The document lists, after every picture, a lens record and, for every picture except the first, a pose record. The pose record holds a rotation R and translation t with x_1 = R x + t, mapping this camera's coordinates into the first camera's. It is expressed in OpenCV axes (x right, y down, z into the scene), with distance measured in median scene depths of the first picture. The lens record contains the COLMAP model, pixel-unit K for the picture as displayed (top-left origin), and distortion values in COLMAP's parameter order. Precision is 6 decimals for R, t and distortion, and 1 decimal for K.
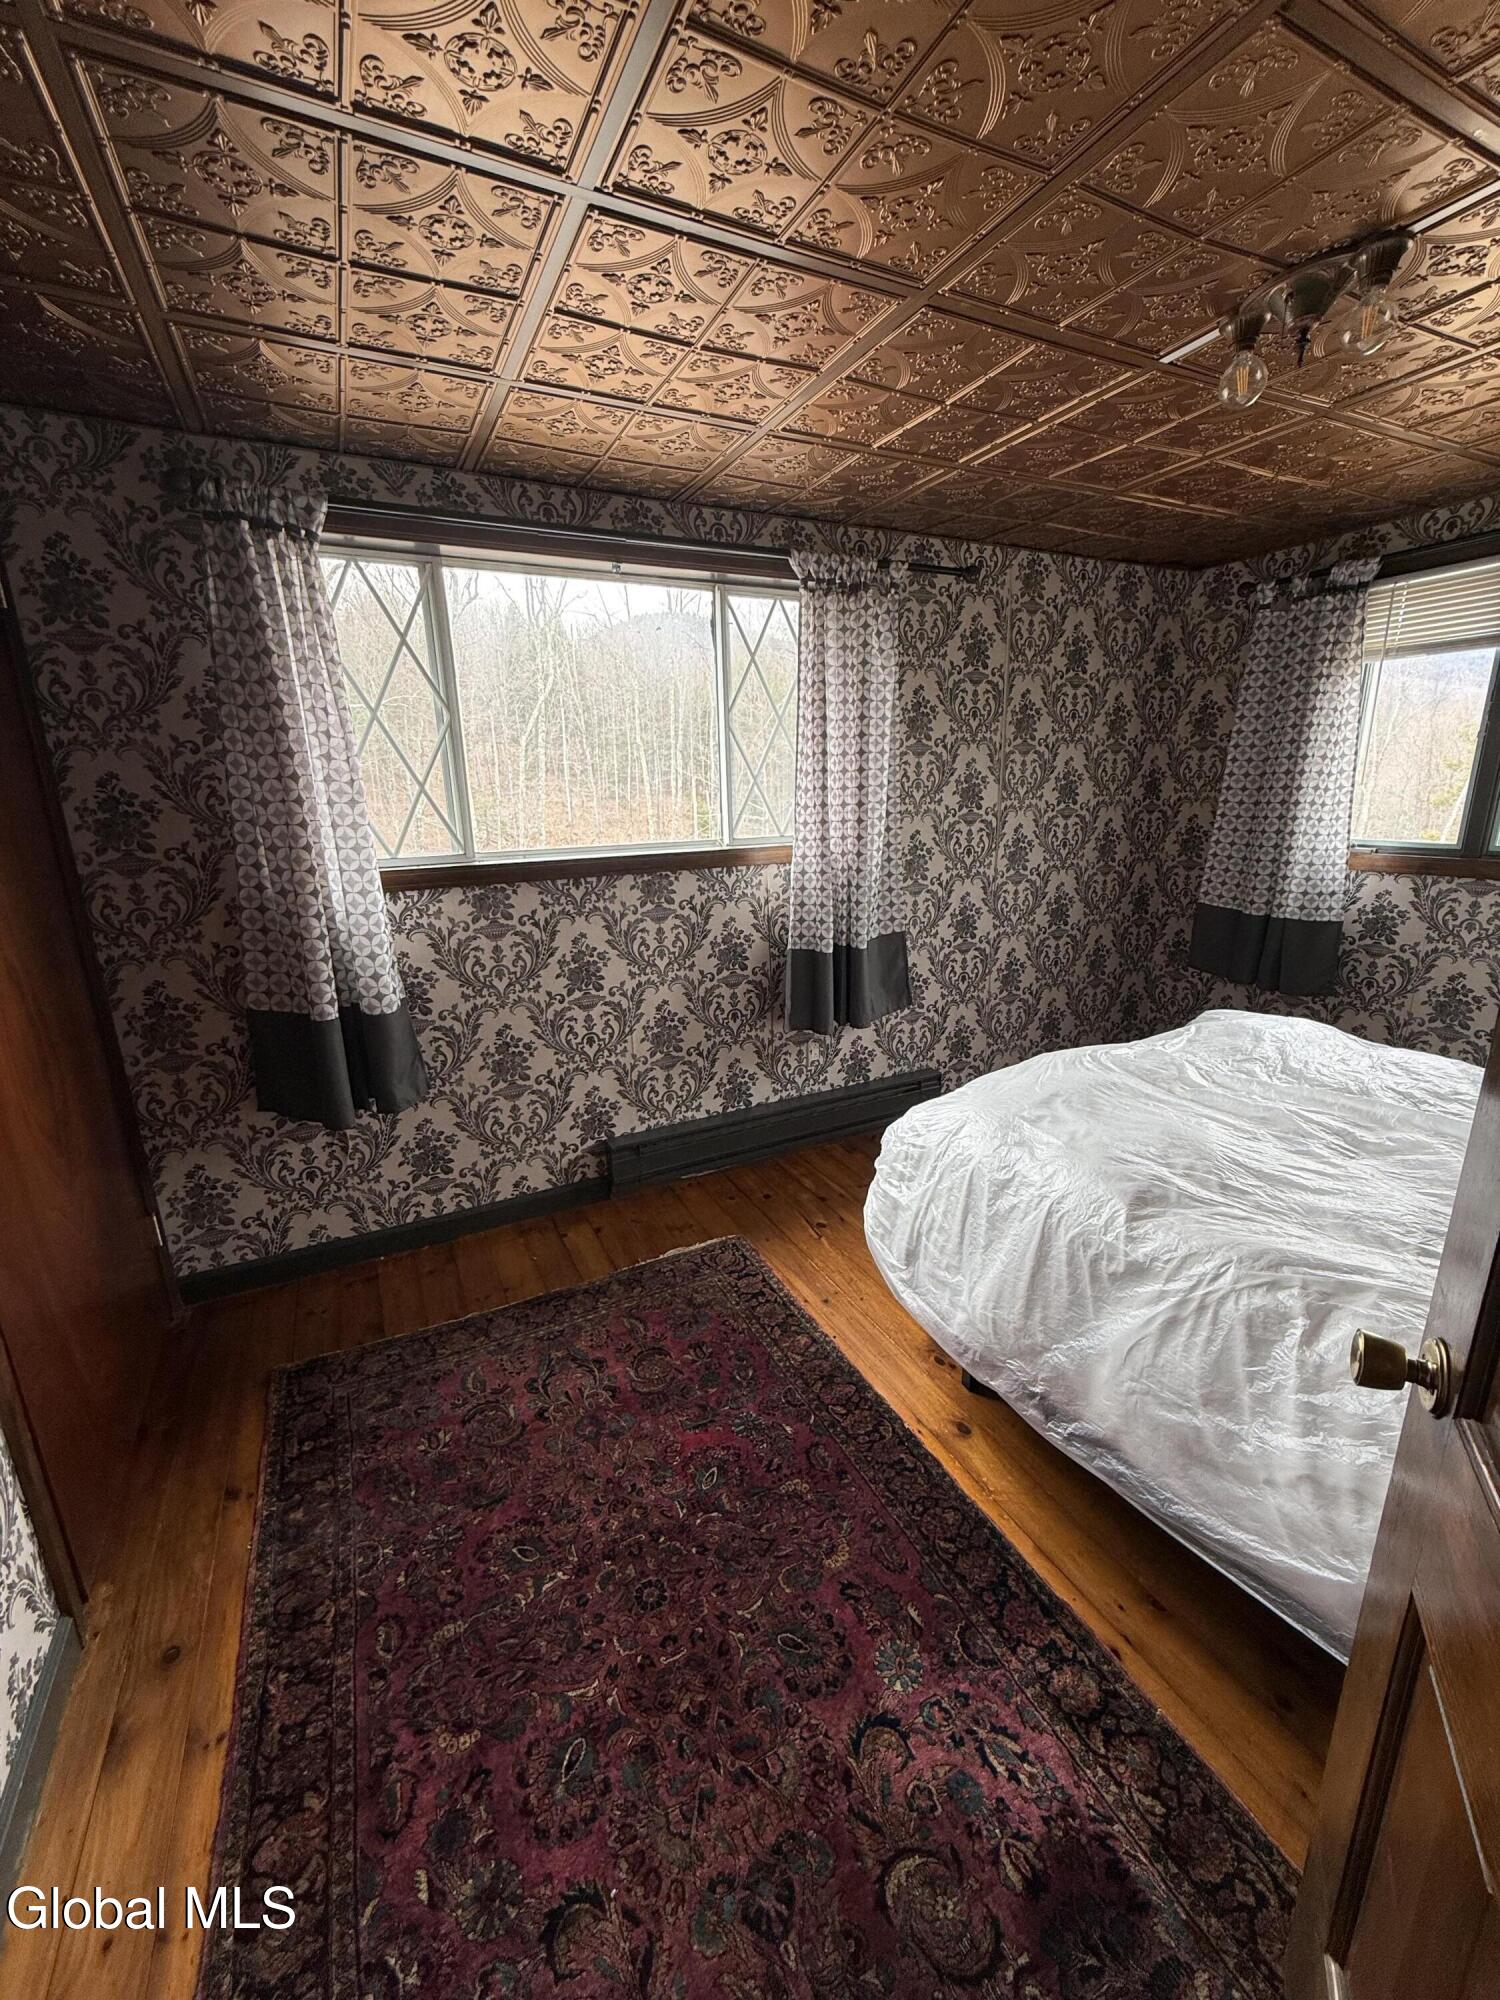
lens RADIAL K [[793.0, 0, 752.6], [0, 793.0, 1004.0], [0, 0, 1]] dist [-0.000327, 0.000152]
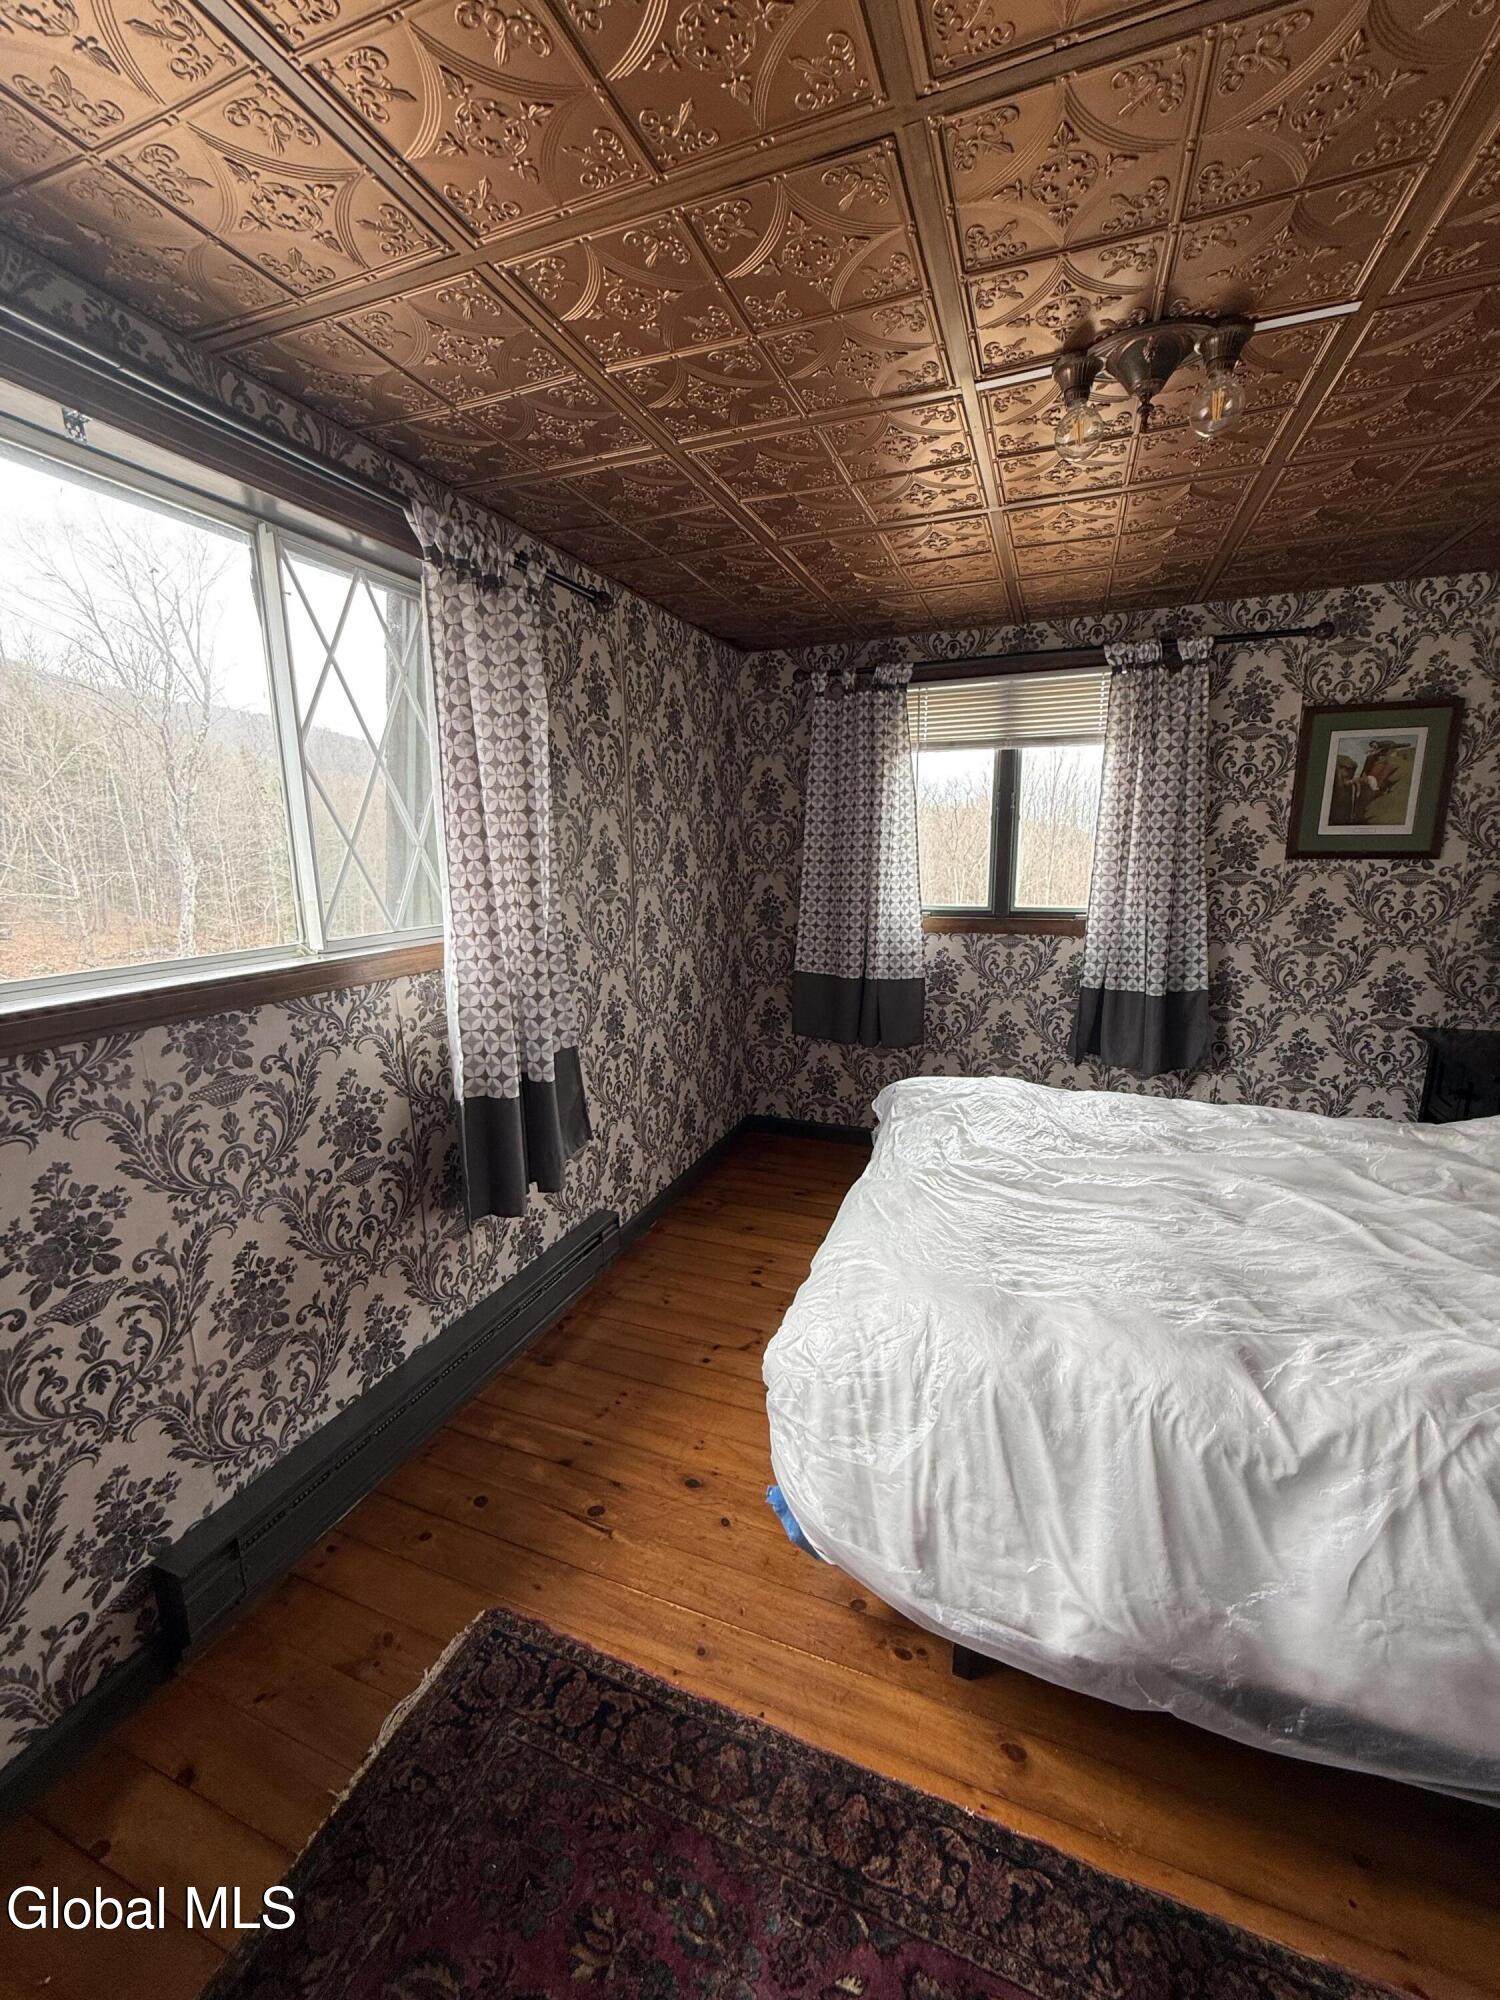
lens RADIAL K [[793.0, 0, 751.9], [0, 793.0, 999.6], [0, 0, 1]] dist [-0.000327, 0.000152]
pose [[0.746677, -0.114153, 0.655318, -0.188075], [0.175010, 0.984169, -0.027972, -0.091898], [-0.641751, 0.135573, 0.754835, 0.342776]]
